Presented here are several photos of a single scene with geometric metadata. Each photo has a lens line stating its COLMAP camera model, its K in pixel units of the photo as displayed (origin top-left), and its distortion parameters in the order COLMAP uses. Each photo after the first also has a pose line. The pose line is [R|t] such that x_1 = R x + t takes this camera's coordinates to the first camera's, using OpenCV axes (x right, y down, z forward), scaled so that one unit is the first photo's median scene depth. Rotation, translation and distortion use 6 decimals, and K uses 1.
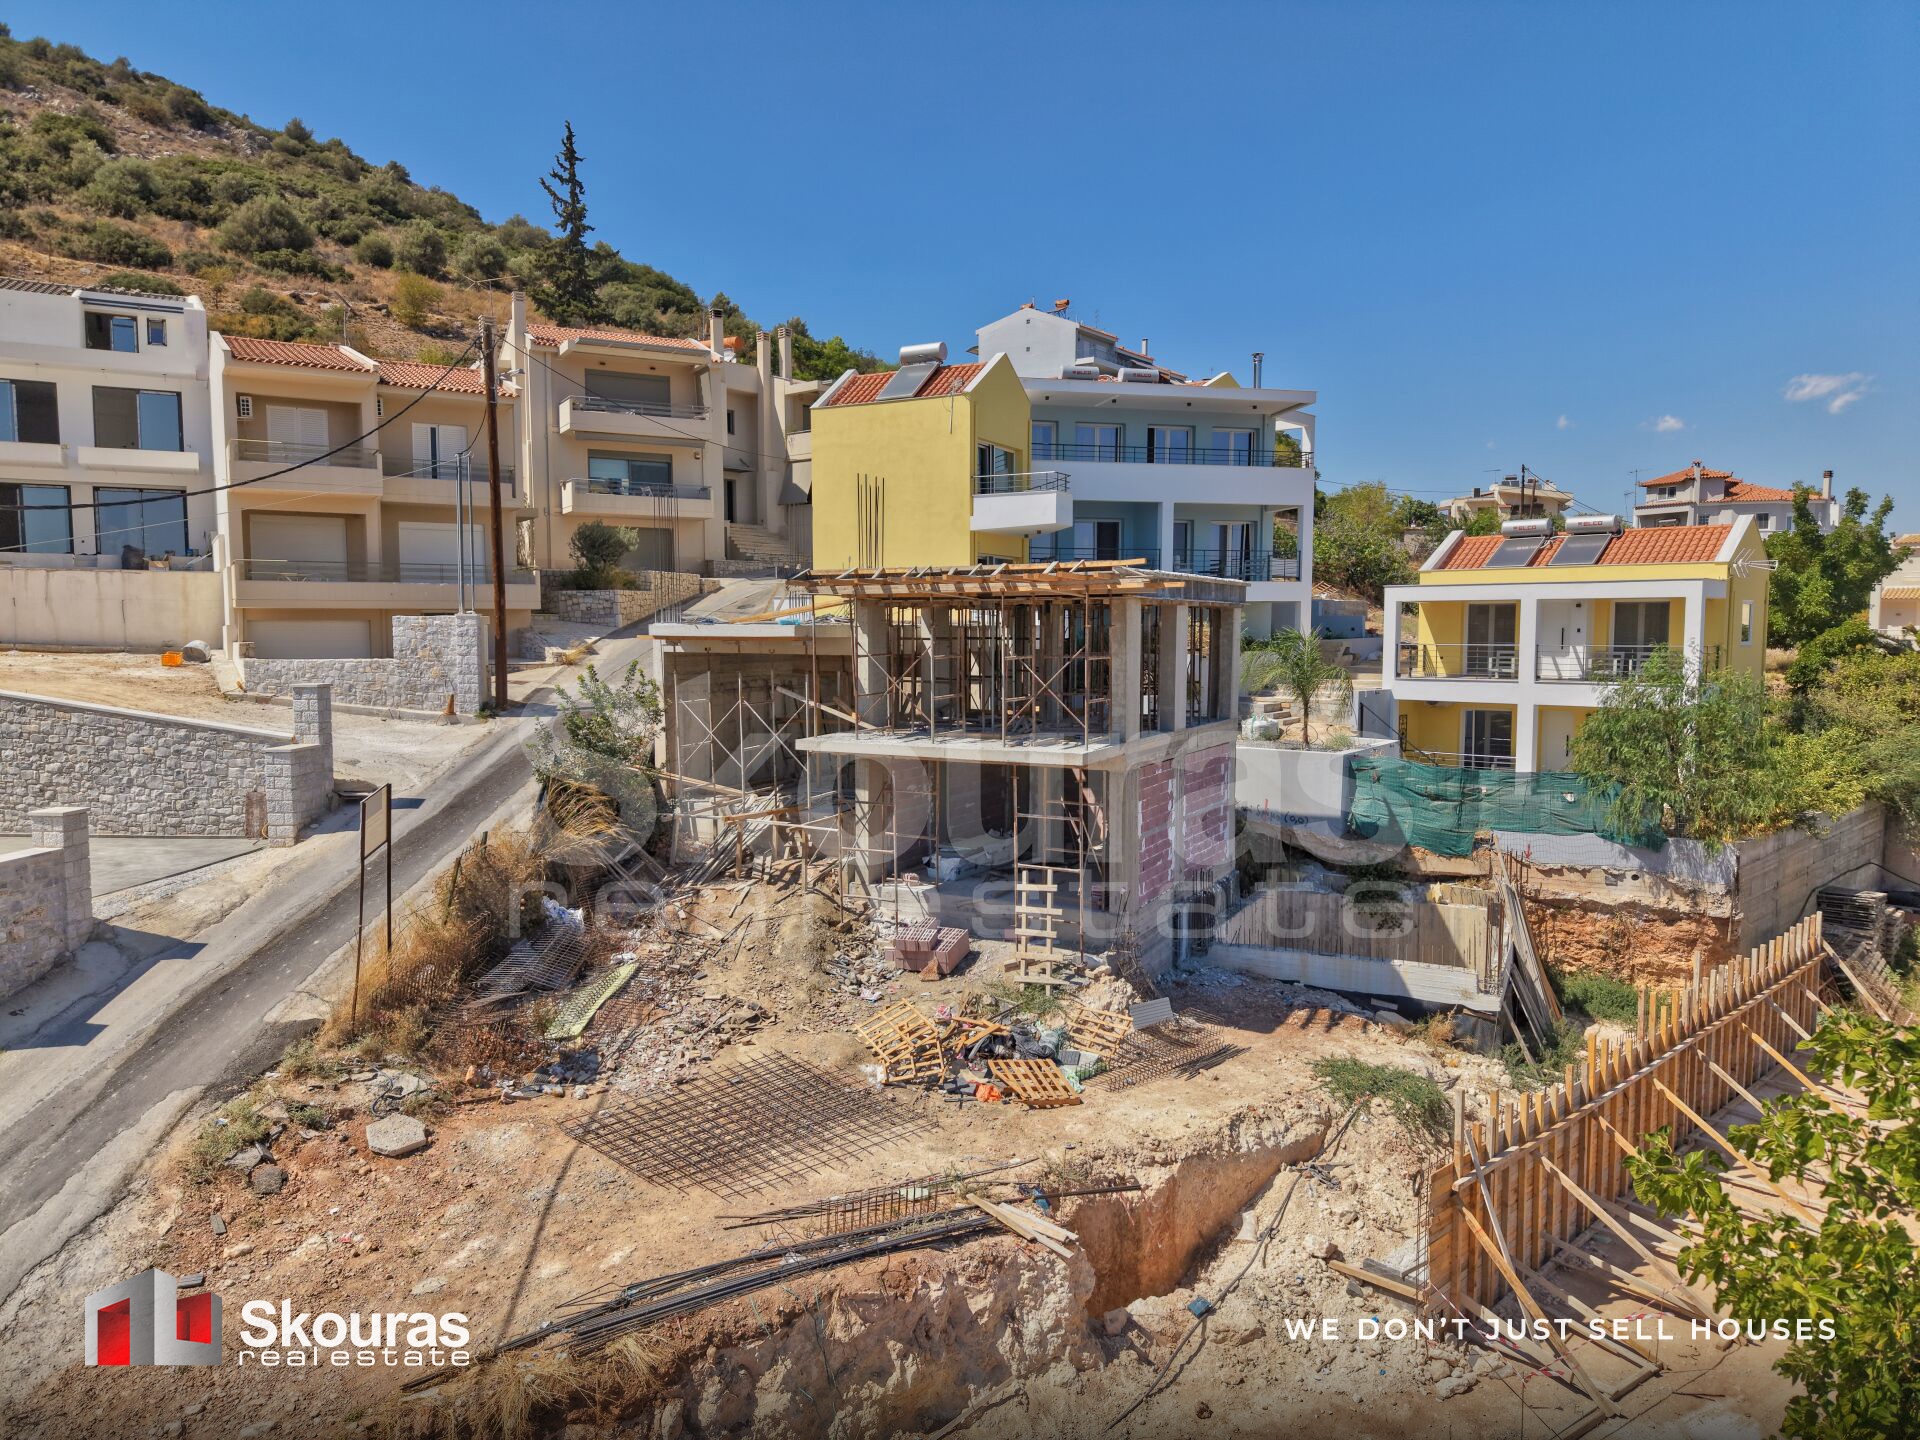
lens RADIAL K [[1298.5, 0, 966.0], [0, 1298.5, 723.1], [0, 0, 1]] dist [0.013159, -0.016366]
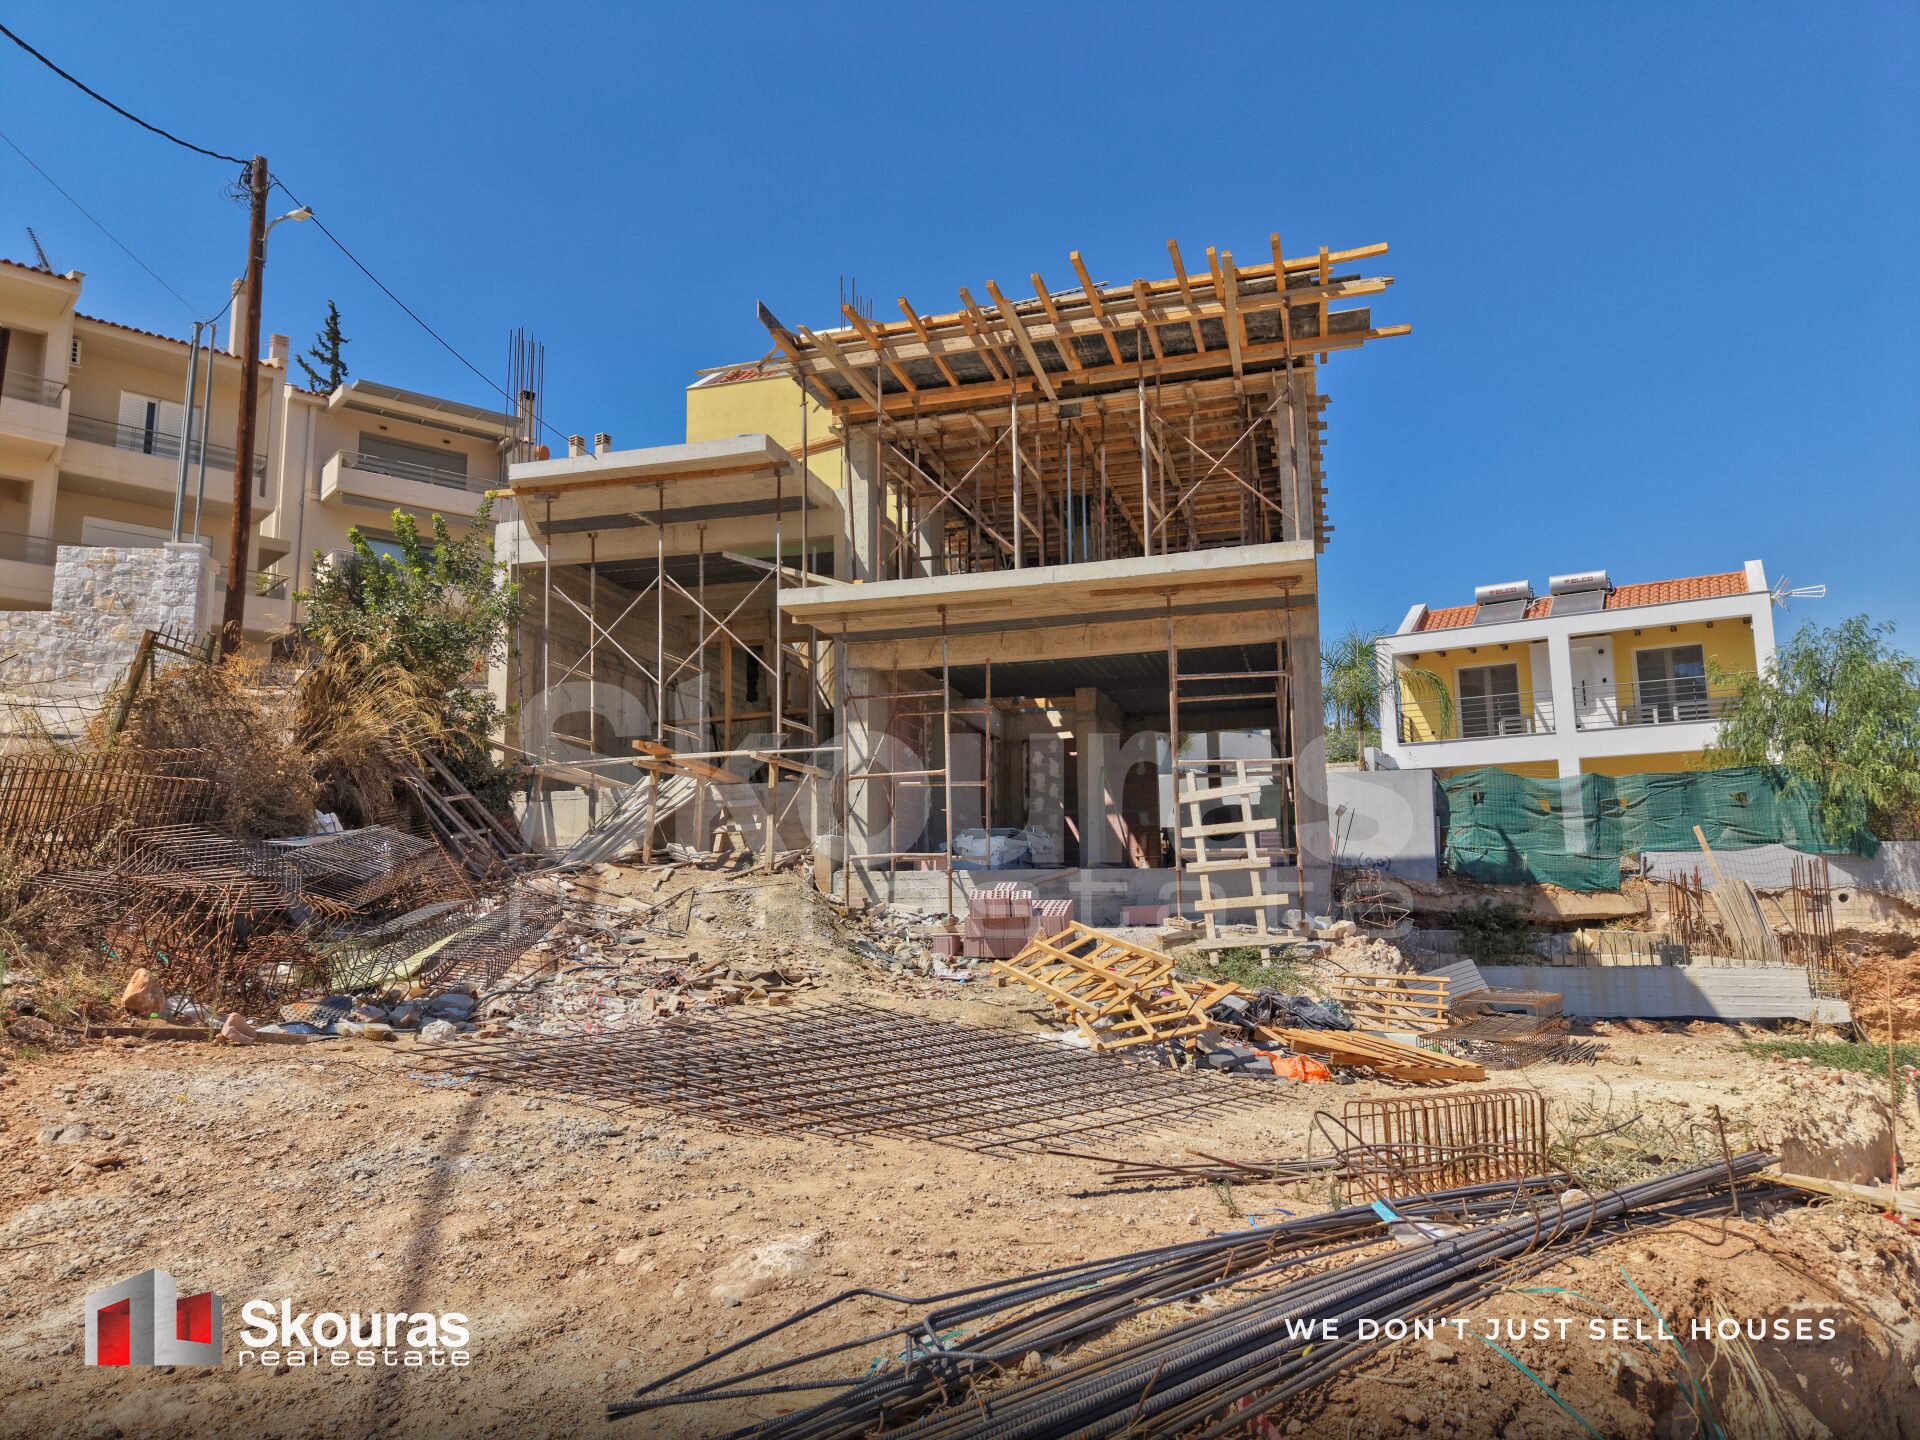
lens RADIAL K [[1298.5, 0, 966.9], [0, 1298.5, 719.0], [0, 0, 1]] dist [0.013159, -0.016366]
pose [[0.981473, 0.017516, 0.190800, -0.149985], [0.026052, 0.974365, -0.223459, 0.195668], [-0.189823, 0.224290, 0.955856, 0.395794]]
